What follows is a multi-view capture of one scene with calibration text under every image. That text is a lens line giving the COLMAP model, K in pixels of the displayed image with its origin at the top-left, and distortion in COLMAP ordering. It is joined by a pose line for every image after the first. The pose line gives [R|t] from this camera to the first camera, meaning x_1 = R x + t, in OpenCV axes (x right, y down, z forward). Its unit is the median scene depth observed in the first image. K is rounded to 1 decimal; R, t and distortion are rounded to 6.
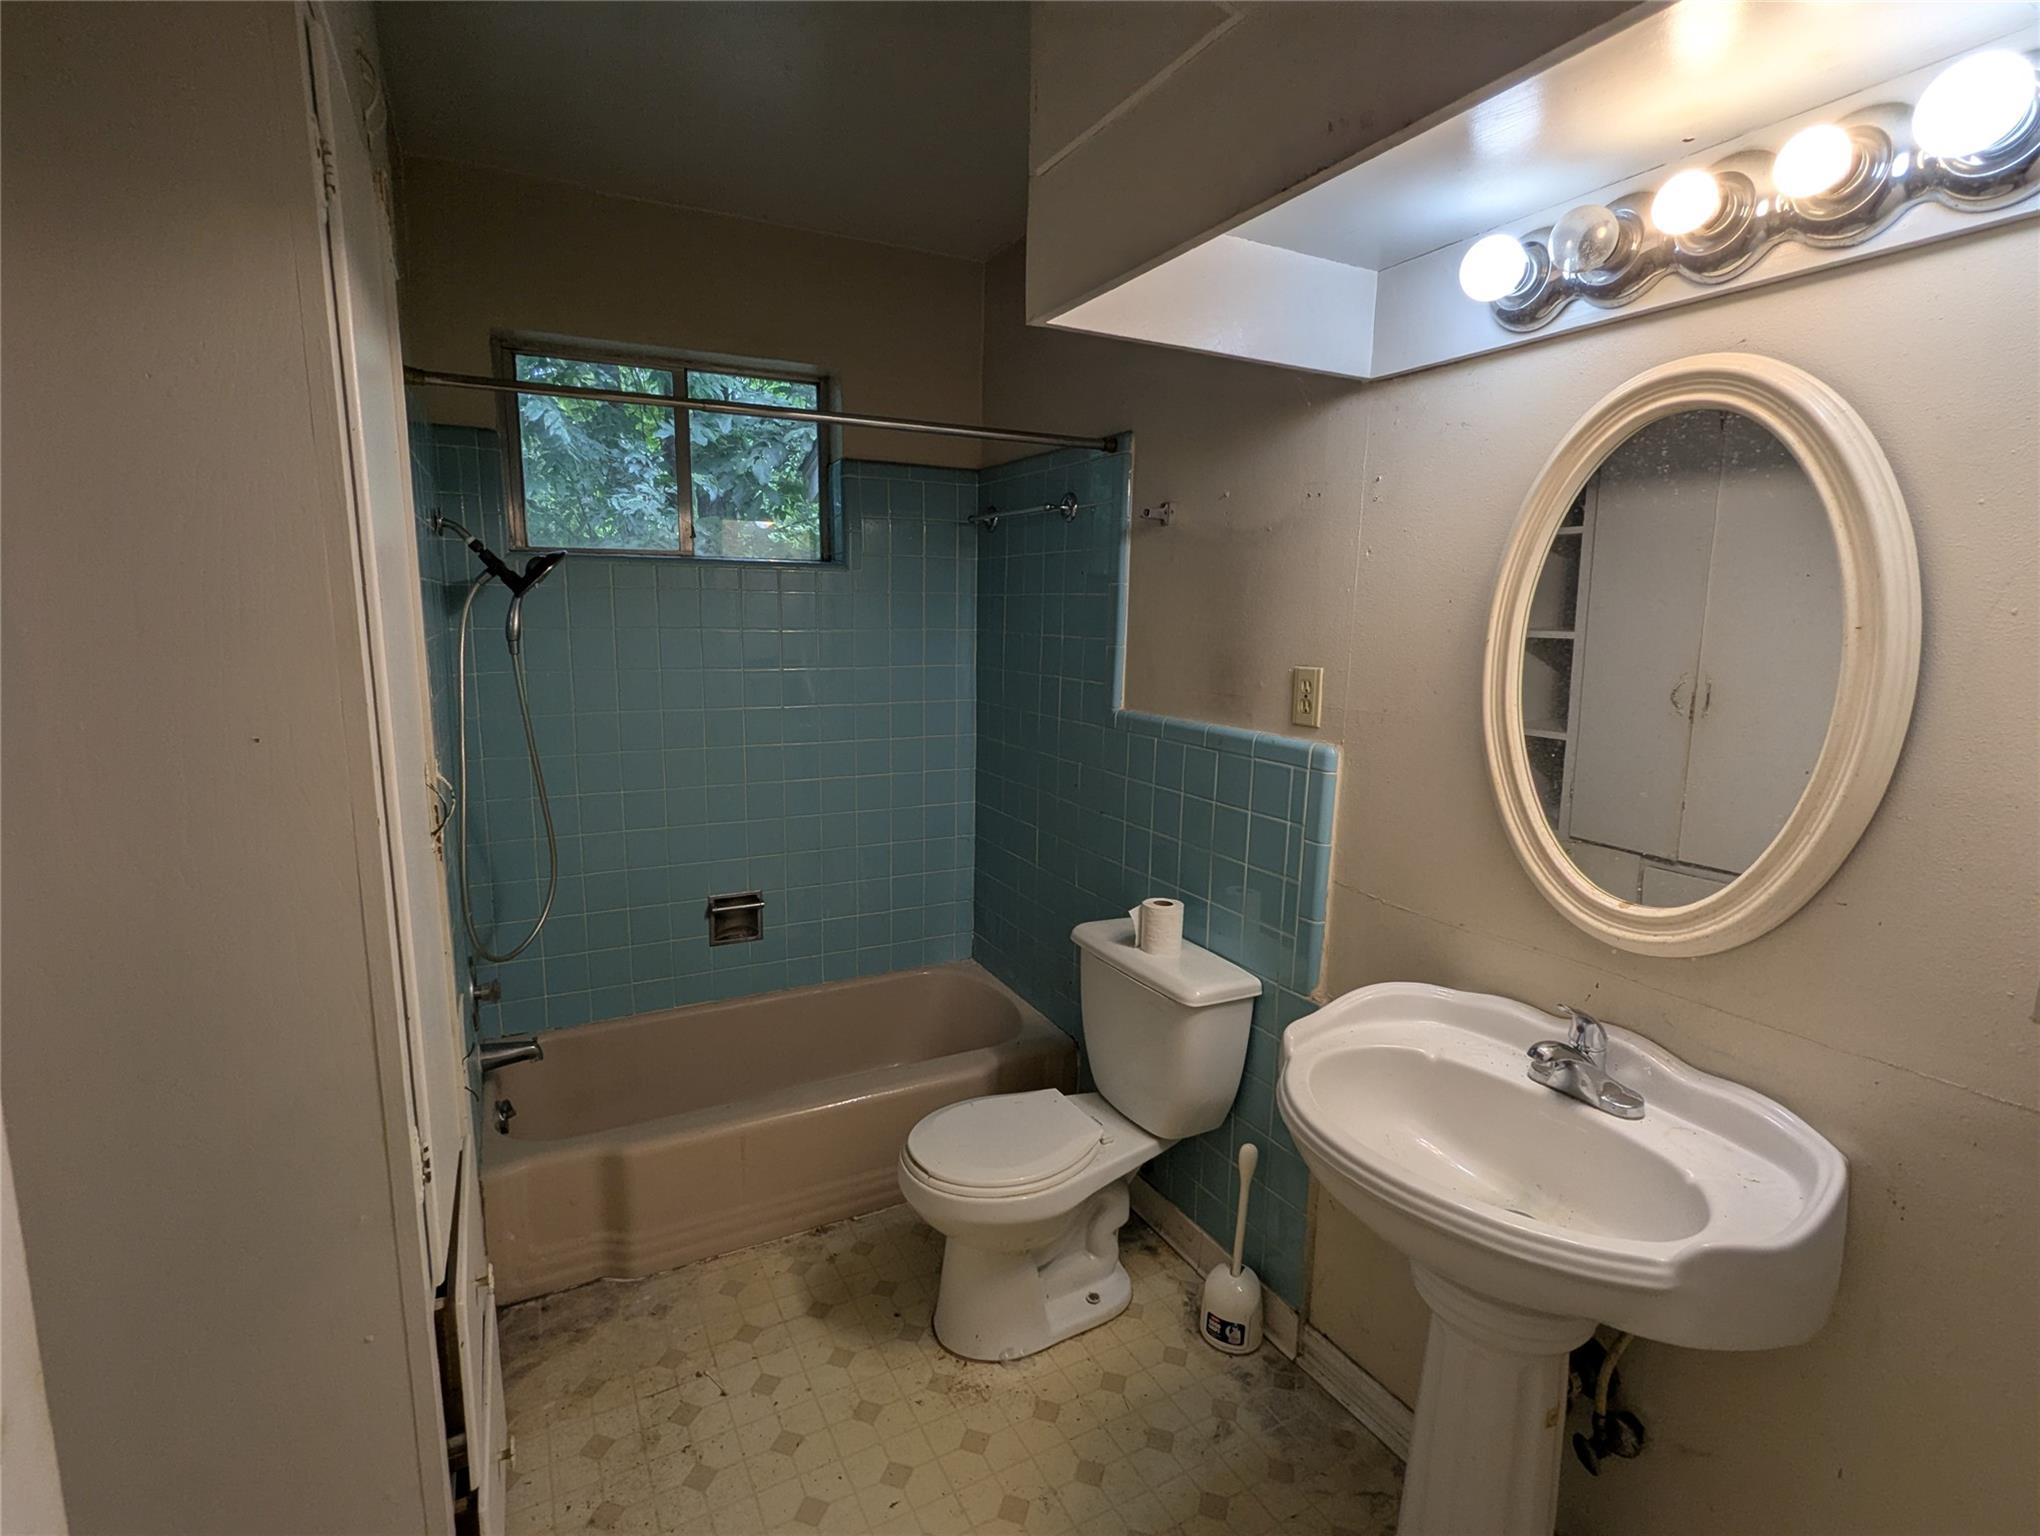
lens RADIAL K [[966.7, 0, 1013.3], [0, 966.7, 774.0], [0, 0, 1]] dist [0.001505, -0.000784]
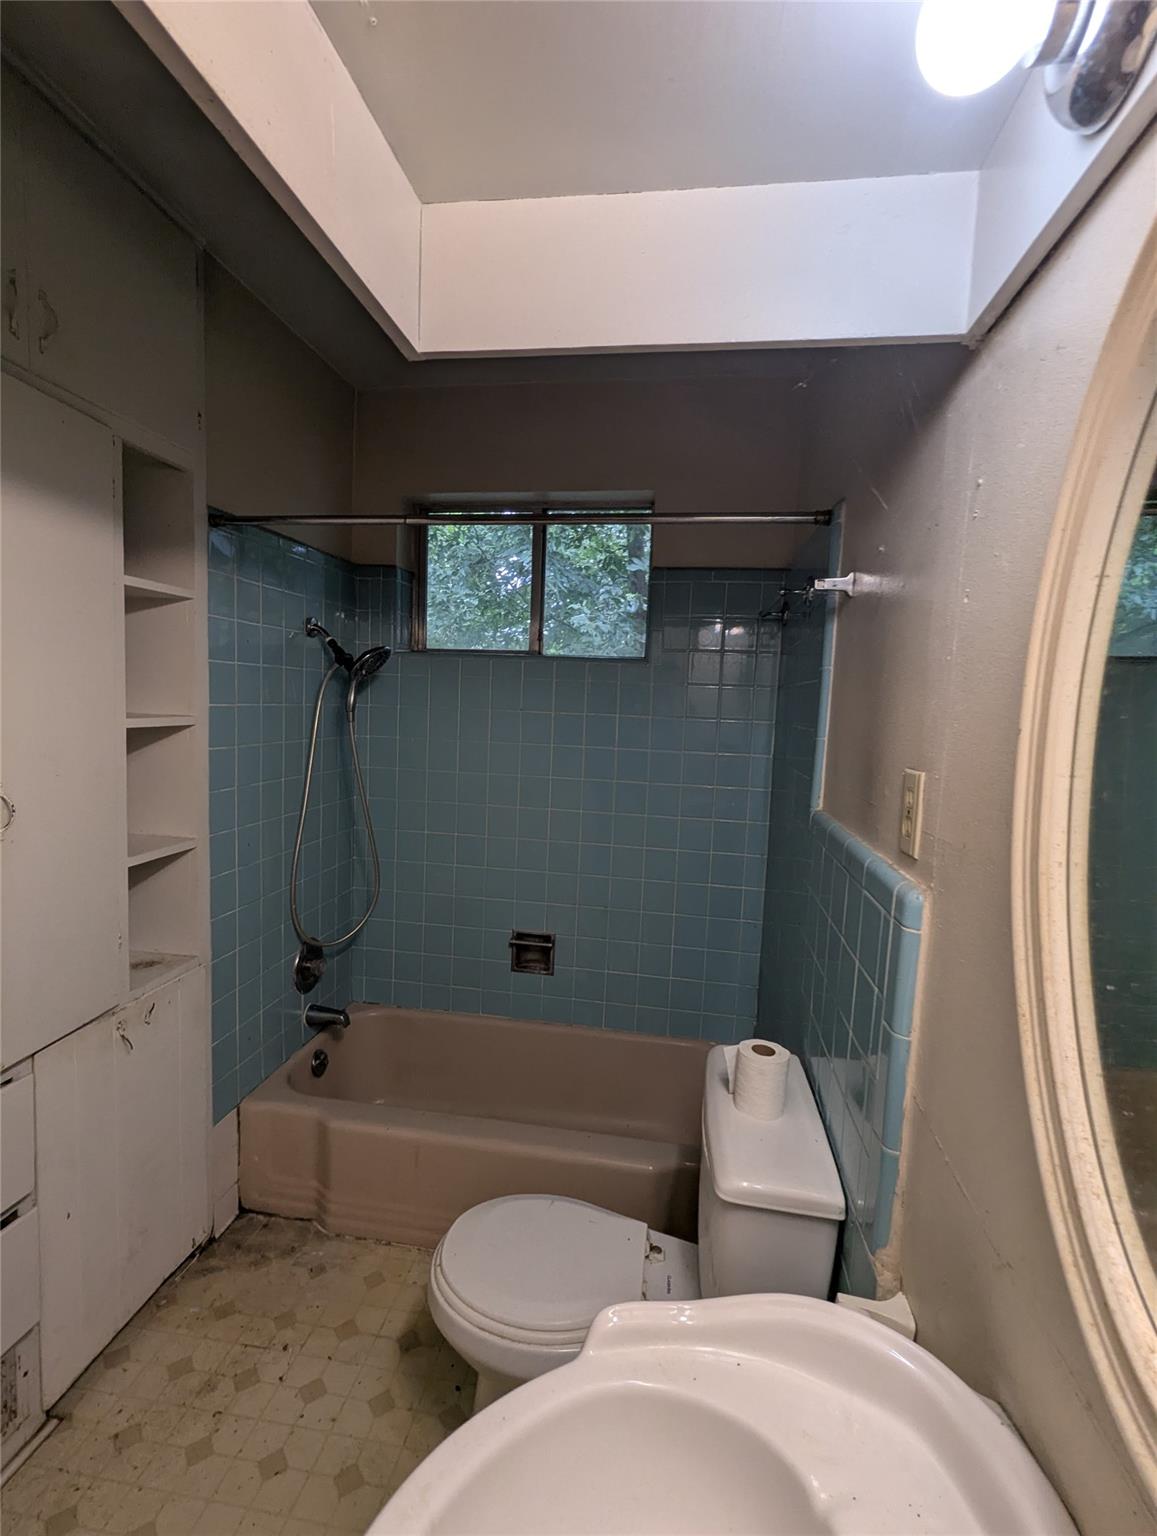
lens RADIAL K [[727.9, 0, 576.6], [0, 727.9, 765.2], [0, 0, 1]] dist [0.001505, -0.000784]
pose [[0.802952, 0.068946, -0.592042, 0.355887], [-0.127244, 0.990217, -0.057258, -0.045290], [0.582303, 0.121309, 0.803871, 0.370494]]
